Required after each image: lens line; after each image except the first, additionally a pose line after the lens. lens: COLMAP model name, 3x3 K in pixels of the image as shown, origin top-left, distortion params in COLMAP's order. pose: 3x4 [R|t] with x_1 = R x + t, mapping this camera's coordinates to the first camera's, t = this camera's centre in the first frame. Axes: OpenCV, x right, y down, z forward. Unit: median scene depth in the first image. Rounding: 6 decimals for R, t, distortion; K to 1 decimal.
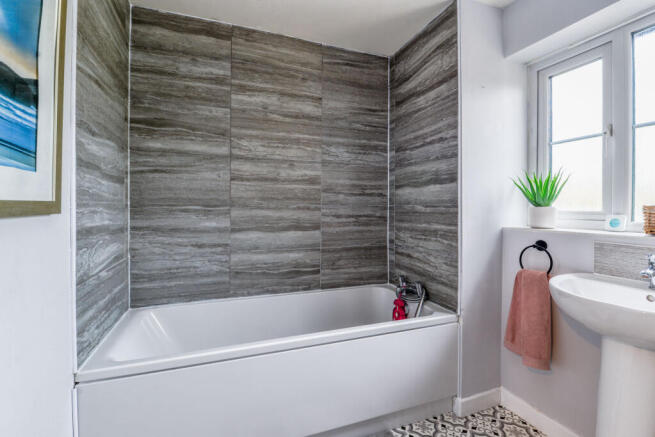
lens RADIAL K [[294.7, 0, 312.7], [0, 294.7, 211.5], [0, 0, 1]] dist [-0.003875, -0.005565]
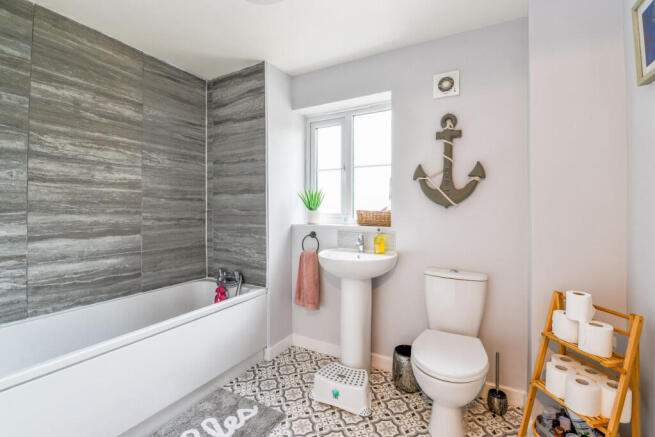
lens RADIAL K [[294.7, 0, 325.8], [0, 294.7, 214.6], [0, 0, 1]] dist [-0.003875, -0.005565]
pose [[0.748567, -0.013424, 0.662924, -0.193447], [0.009619, 0.999910, 0.009385, -0.006866], [-0.662990, -0.000649, 0.748628, -0.205541]]
